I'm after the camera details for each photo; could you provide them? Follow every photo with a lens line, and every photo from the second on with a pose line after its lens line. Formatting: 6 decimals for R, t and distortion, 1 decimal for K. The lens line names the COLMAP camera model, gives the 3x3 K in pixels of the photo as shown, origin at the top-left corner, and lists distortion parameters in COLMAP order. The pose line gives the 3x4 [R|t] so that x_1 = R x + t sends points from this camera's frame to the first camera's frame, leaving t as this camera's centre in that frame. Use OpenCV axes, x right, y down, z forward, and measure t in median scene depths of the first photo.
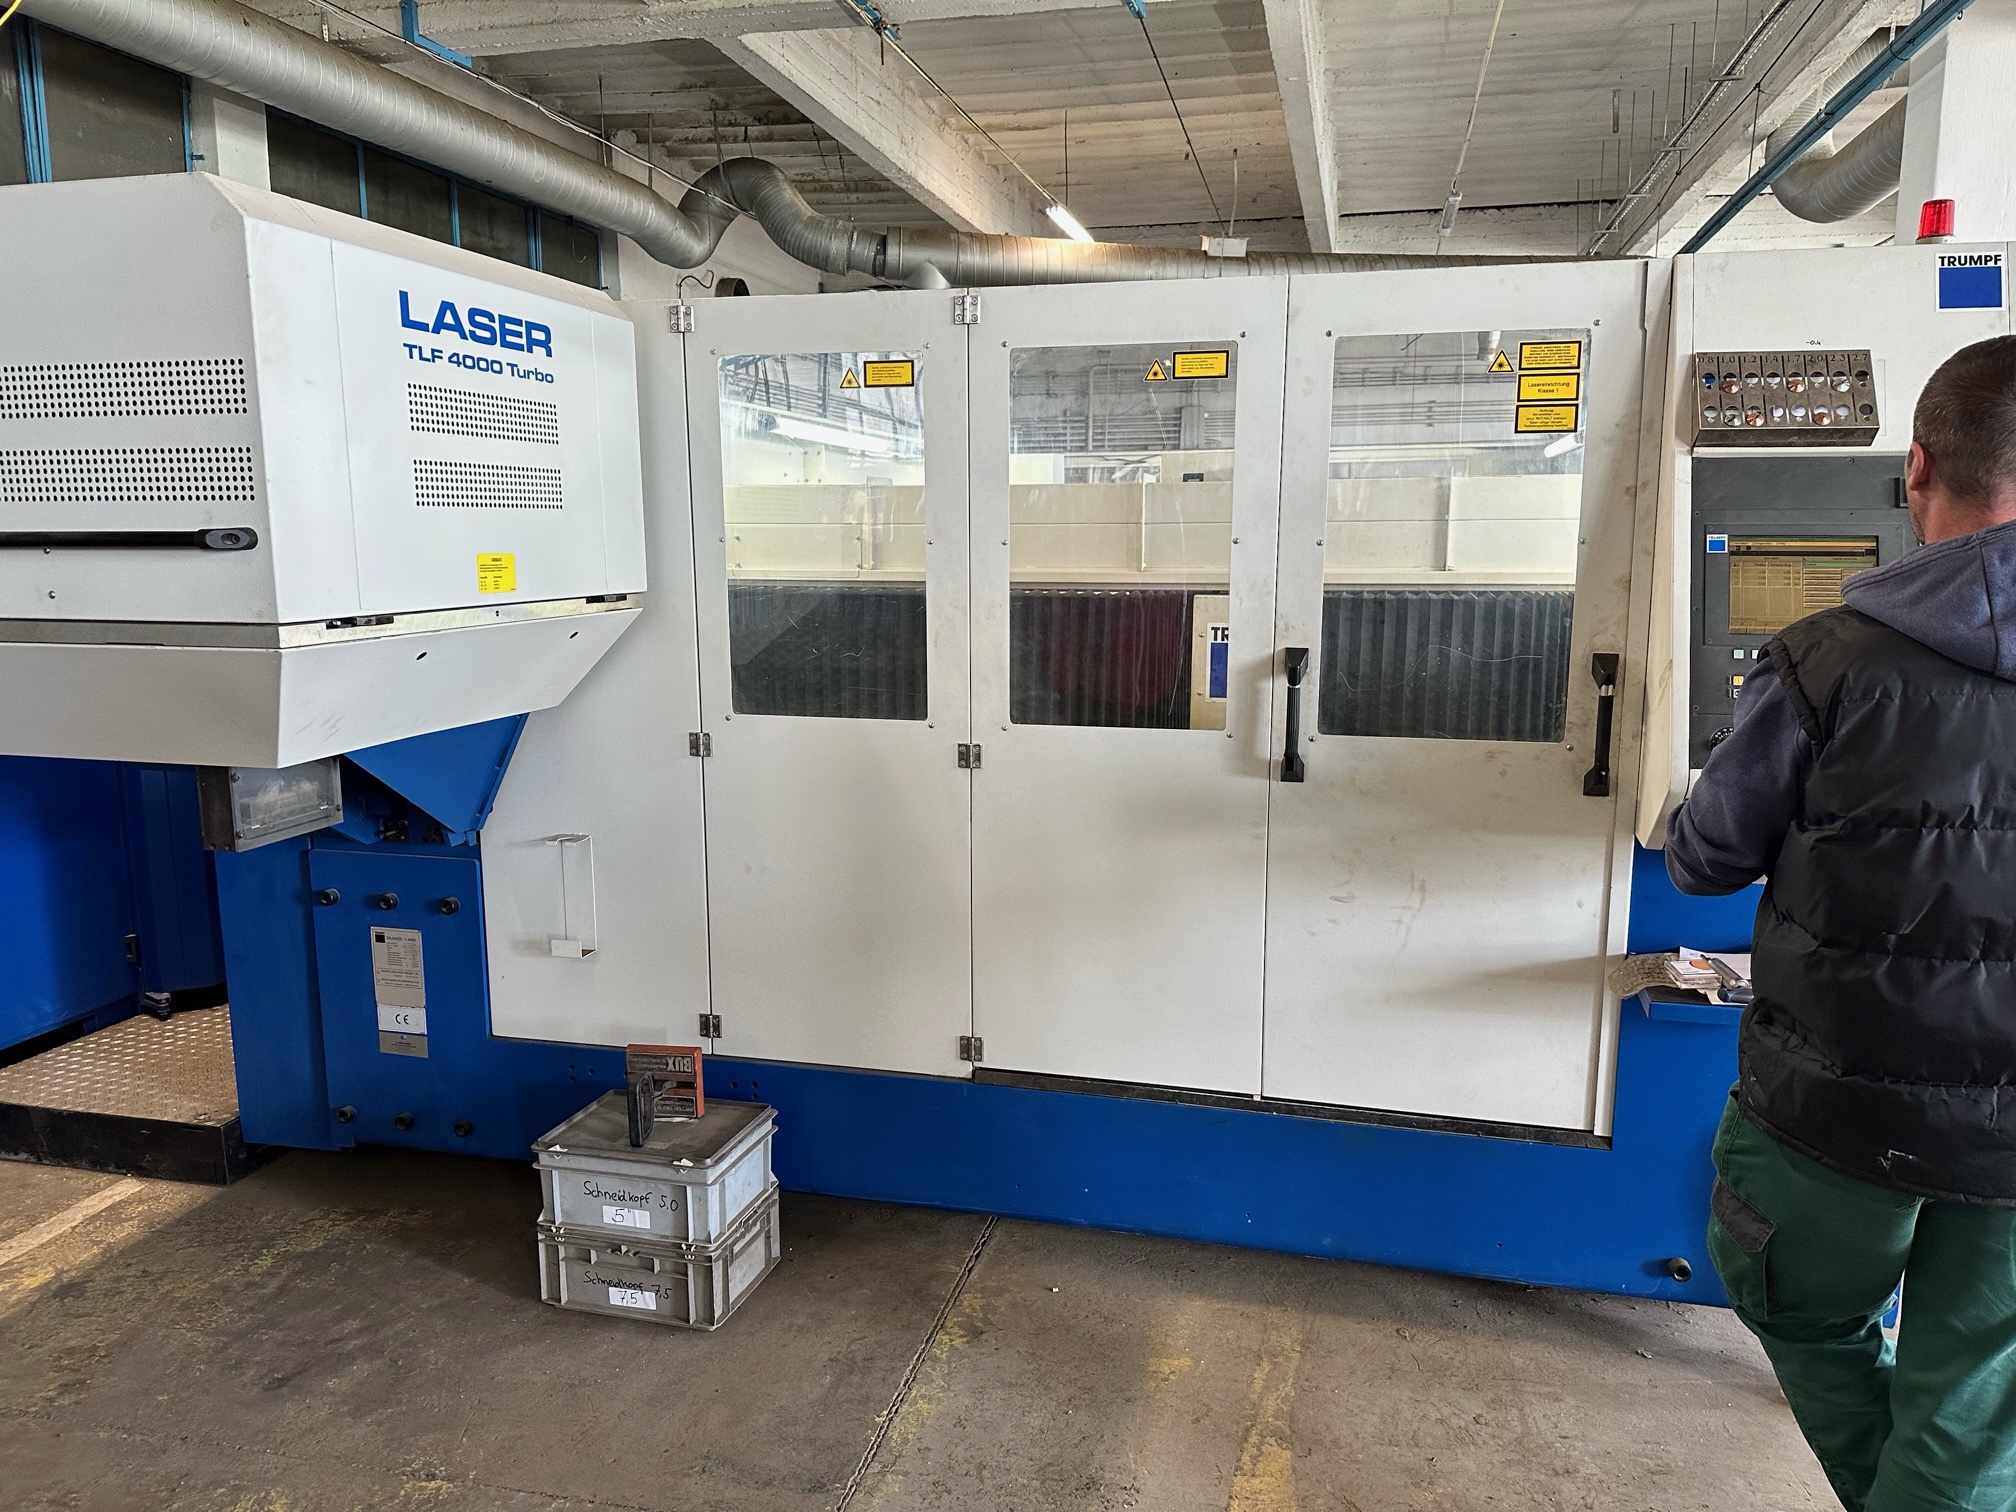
lens RADIAL K [[1429.0, 0, 1013.8], [0, 1429.0, 753.0], [0, 0, 1]] dist [0.043246, -0.047956]
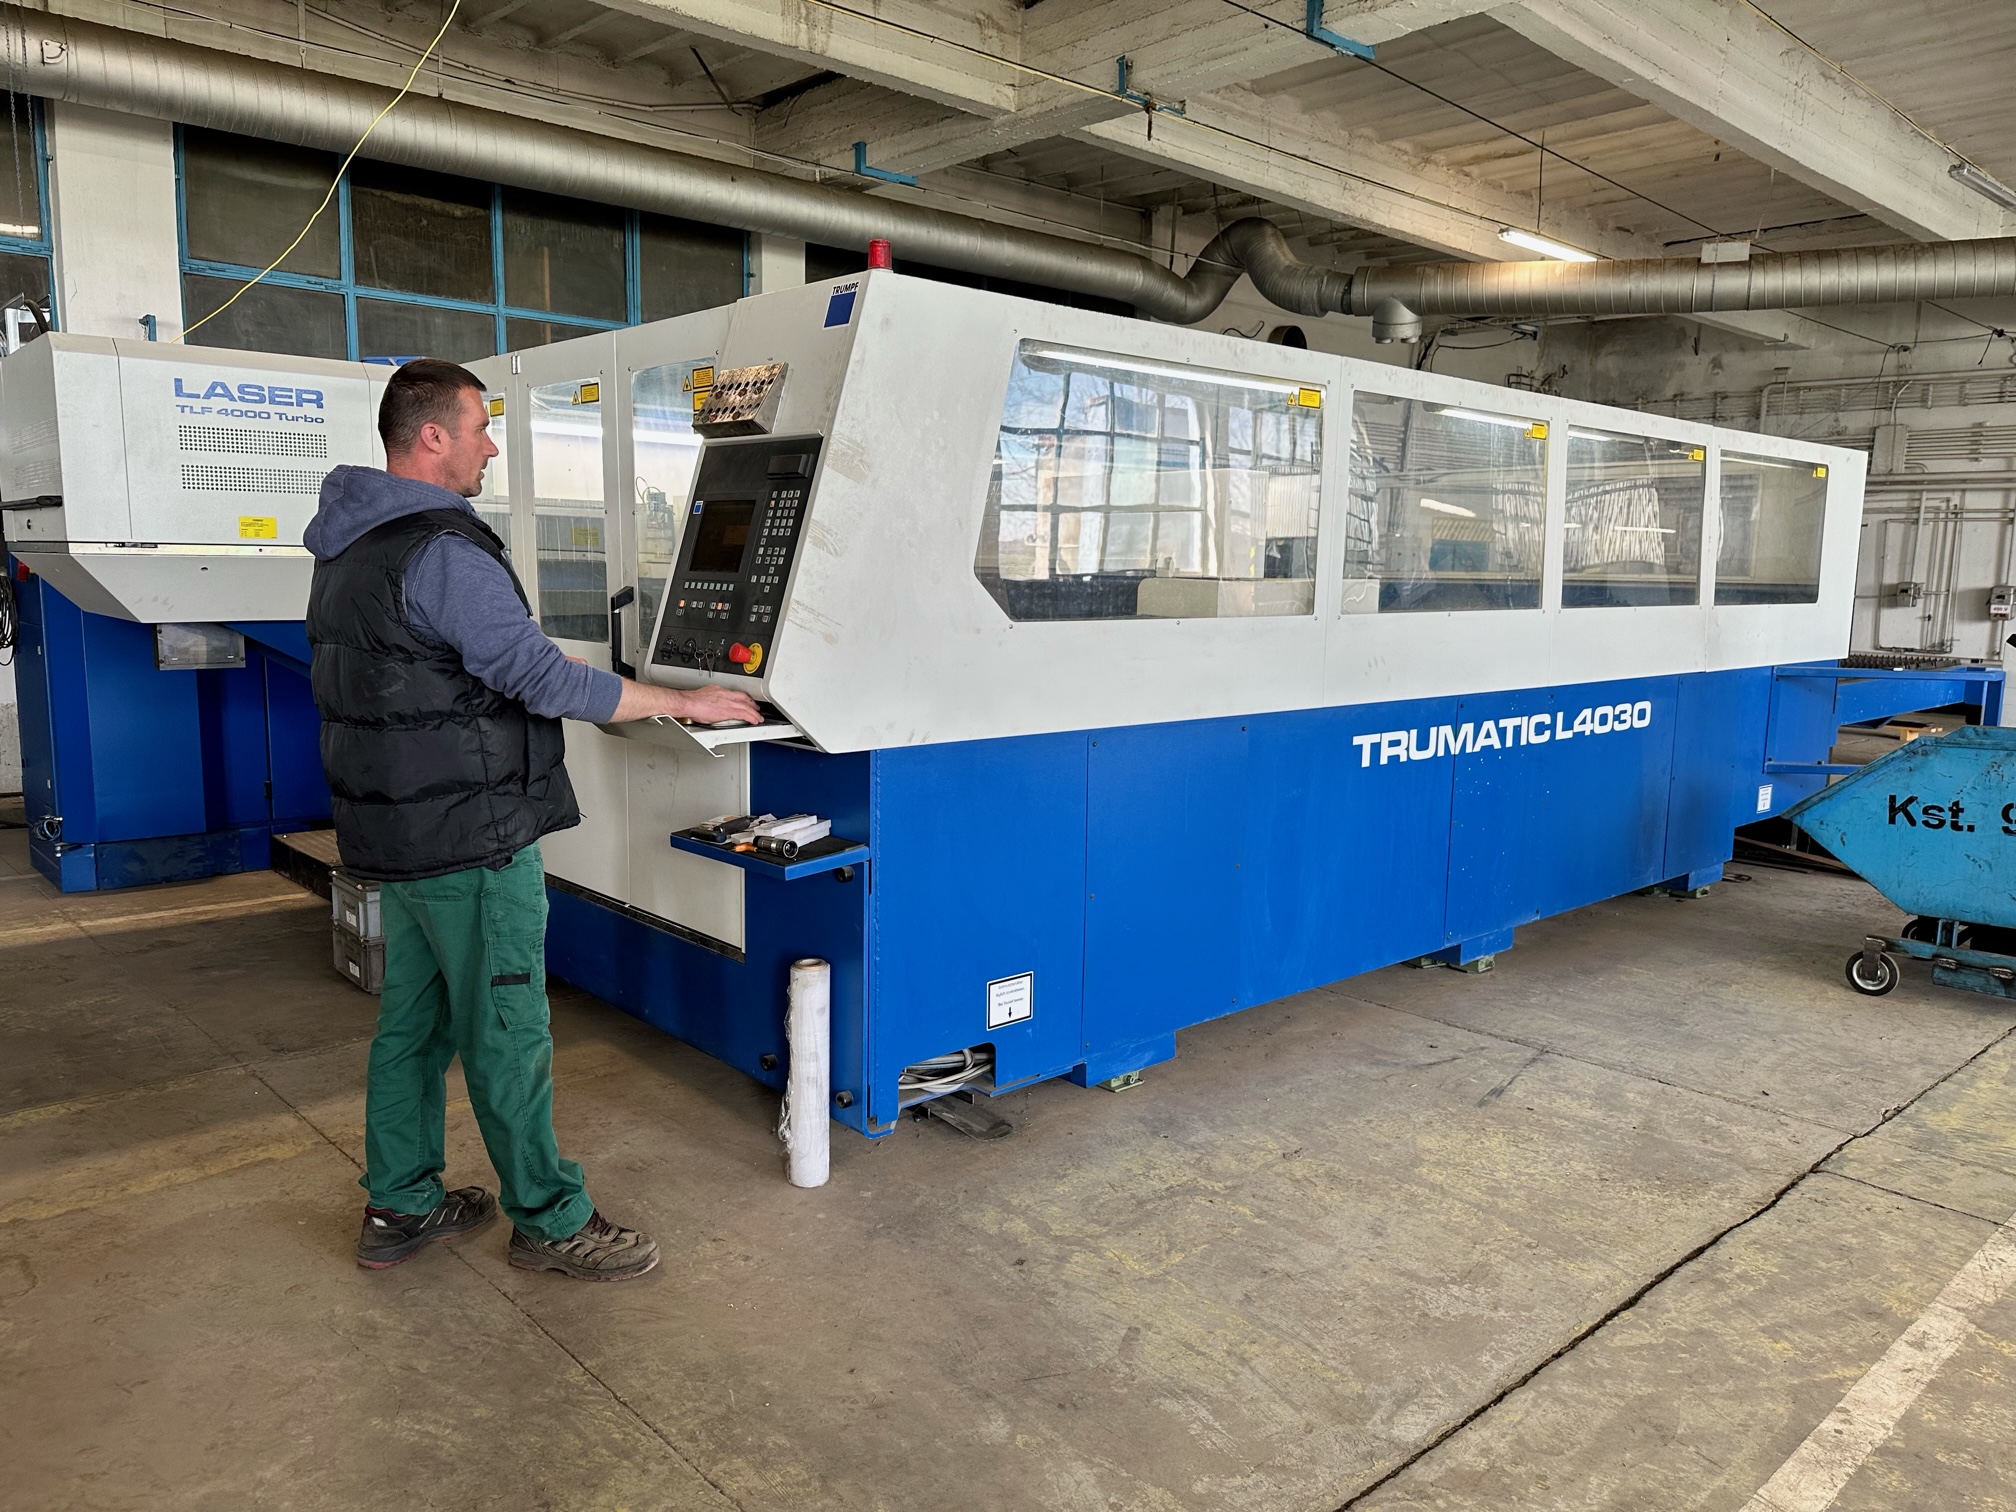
lens RADIAL K [[1429.0, 0, 1011.7], [0, 1429.0, 755.8], [0, 0, 1]] dist [0.043246, -0.047956]
pose [[0.831707, 0.089112, -0.548017, 1.374081], [-0.104300, 0.994540, 0.003428, 0.052869], [0.545330, 0.054307, 0.836460, 0.008763]]
